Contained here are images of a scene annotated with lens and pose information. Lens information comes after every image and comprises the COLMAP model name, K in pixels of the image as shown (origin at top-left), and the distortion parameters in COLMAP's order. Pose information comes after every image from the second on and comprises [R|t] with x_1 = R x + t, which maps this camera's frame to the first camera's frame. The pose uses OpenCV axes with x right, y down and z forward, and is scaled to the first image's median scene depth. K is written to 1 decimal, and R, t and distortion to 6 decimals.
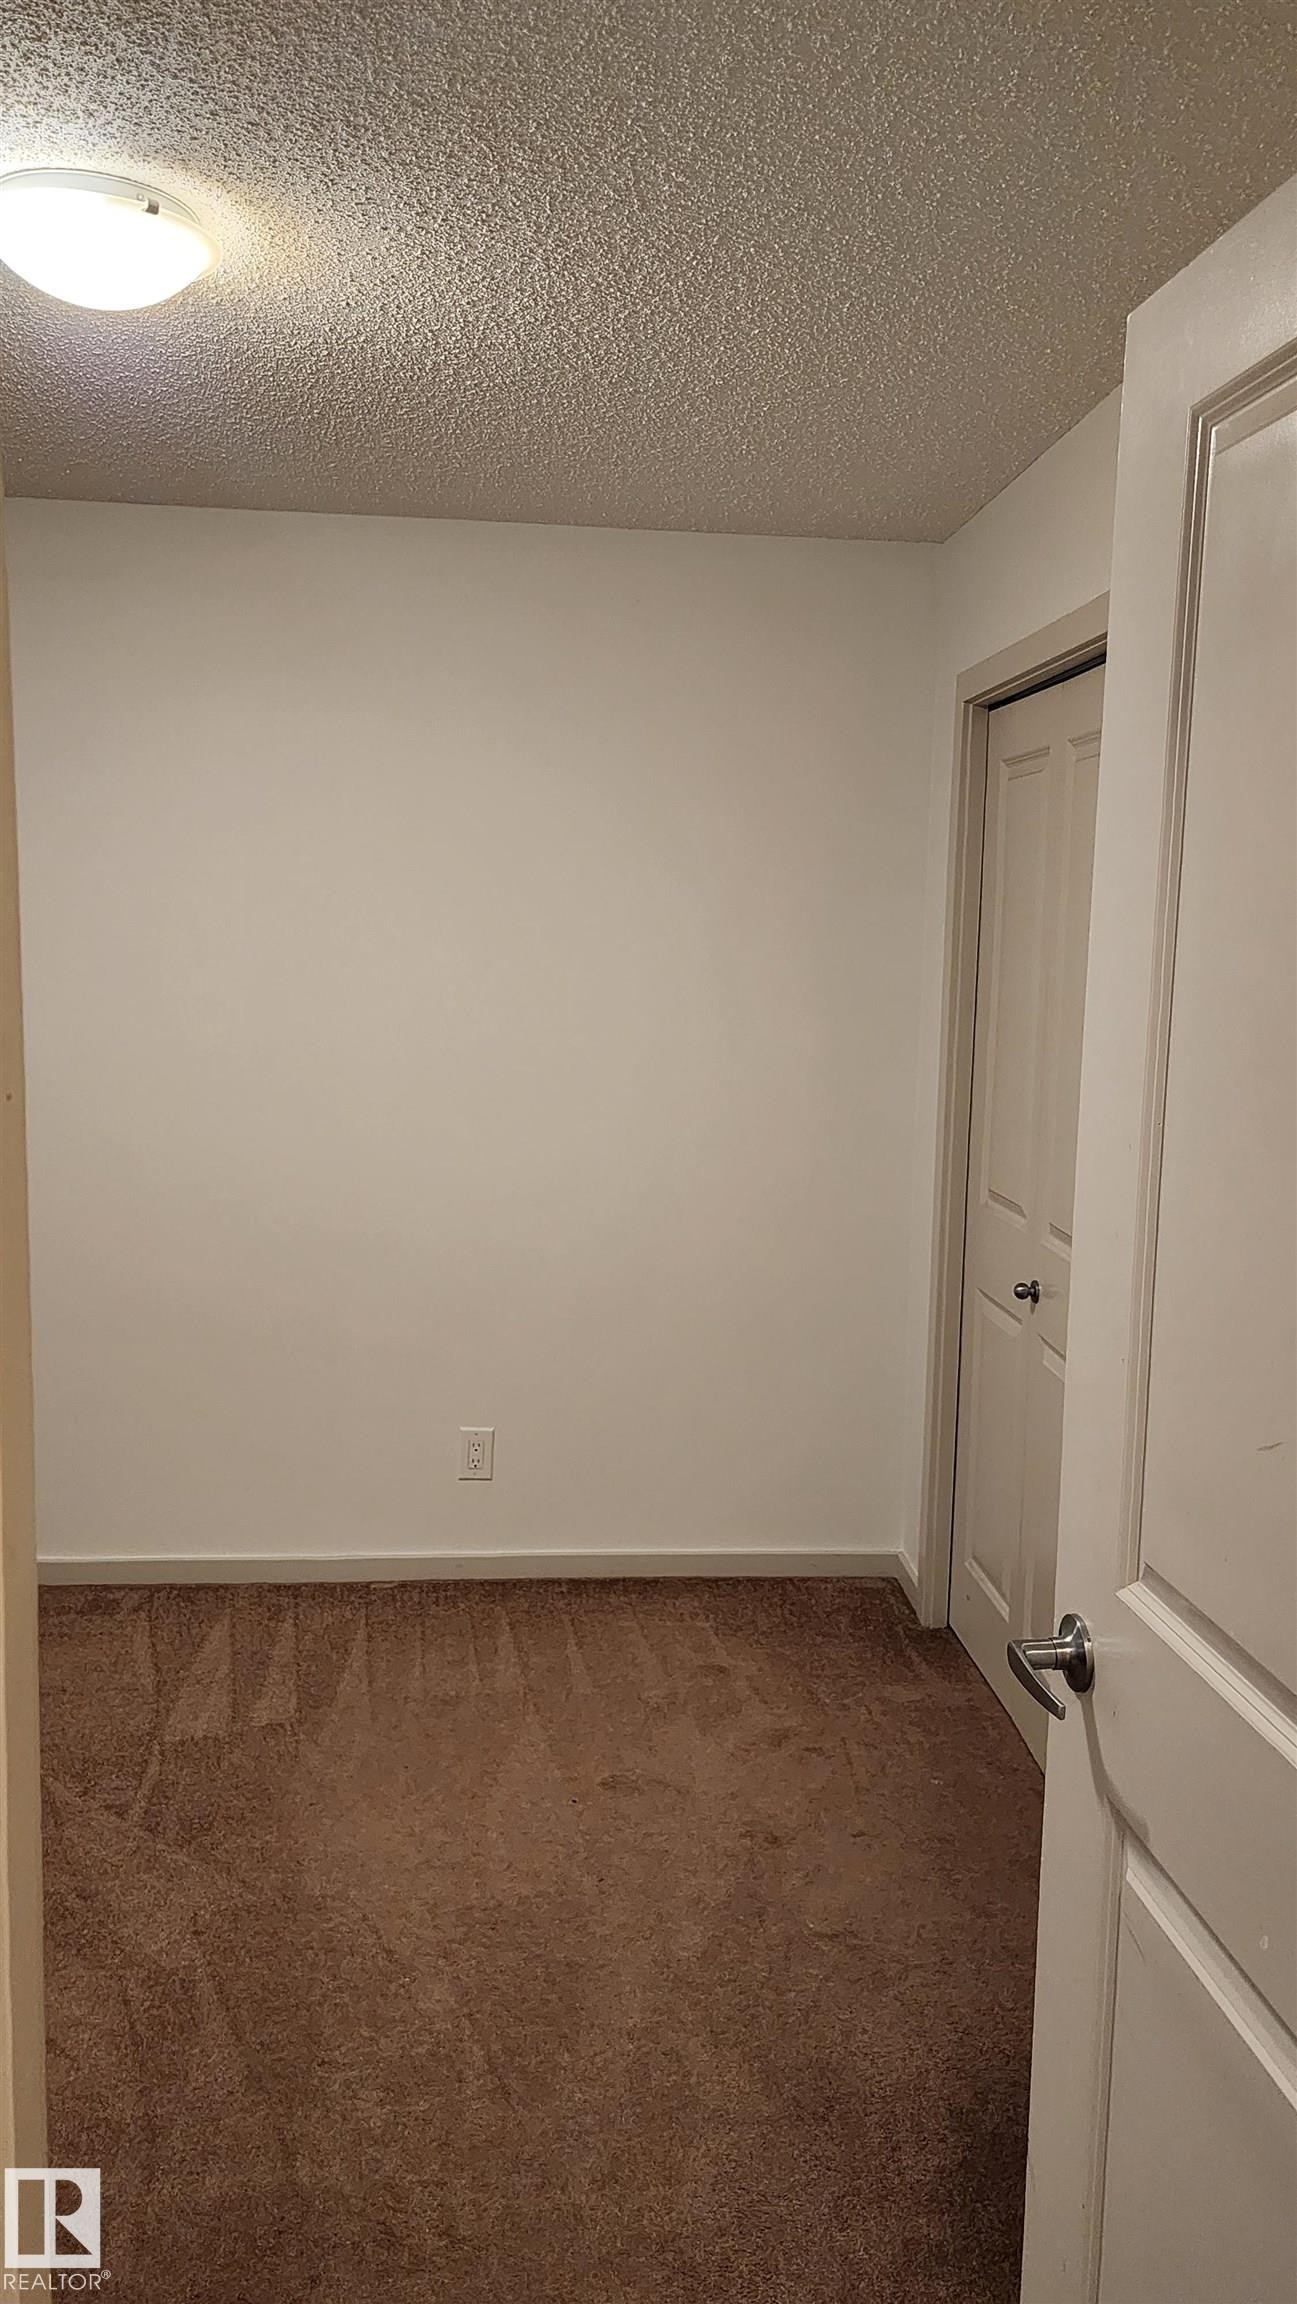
lens RADIAL K [[1551.8, 0, 648.5], [0, 1551.8, 1152.0], [0, 0, 1]] dist [0.099716, -0.081428]
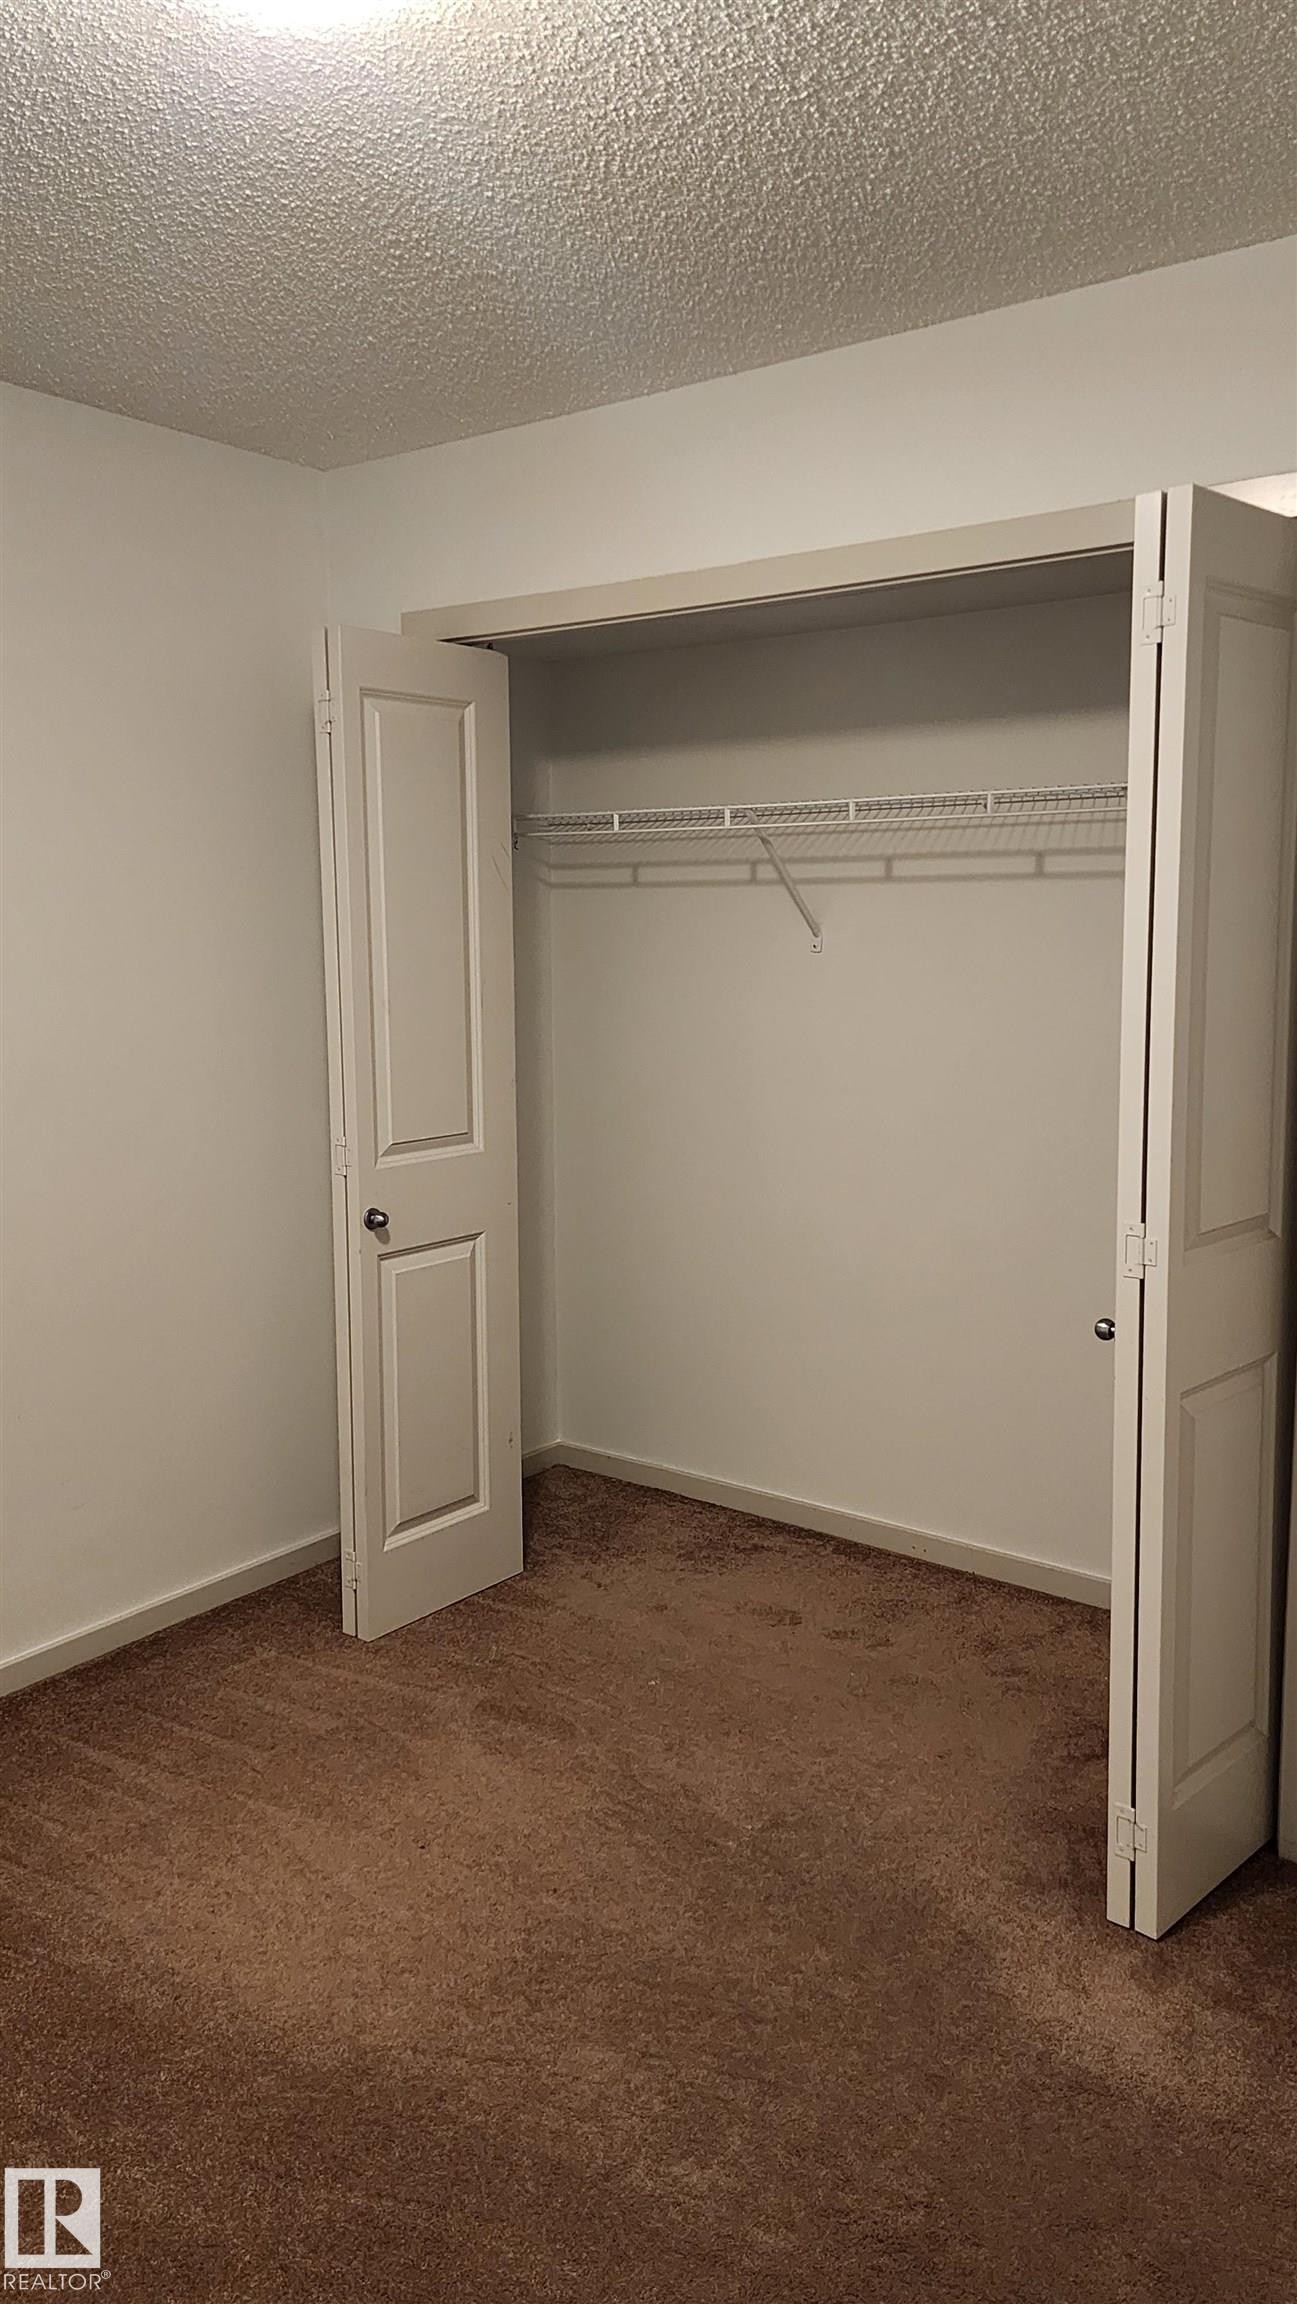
lens RADIAL K [[1551.8, 0, 648.5], [0, 1551.8, 1152.0], [0, 0, 1]] dist [0.099716, -0.081428]
pose [[0.741091, -0.166150, 0.650521, -0.502959], [0.150689, 0.985339, 0.079998, -0.035095], [-0.654276, 0.038740, 0.755263, 0.230974]]
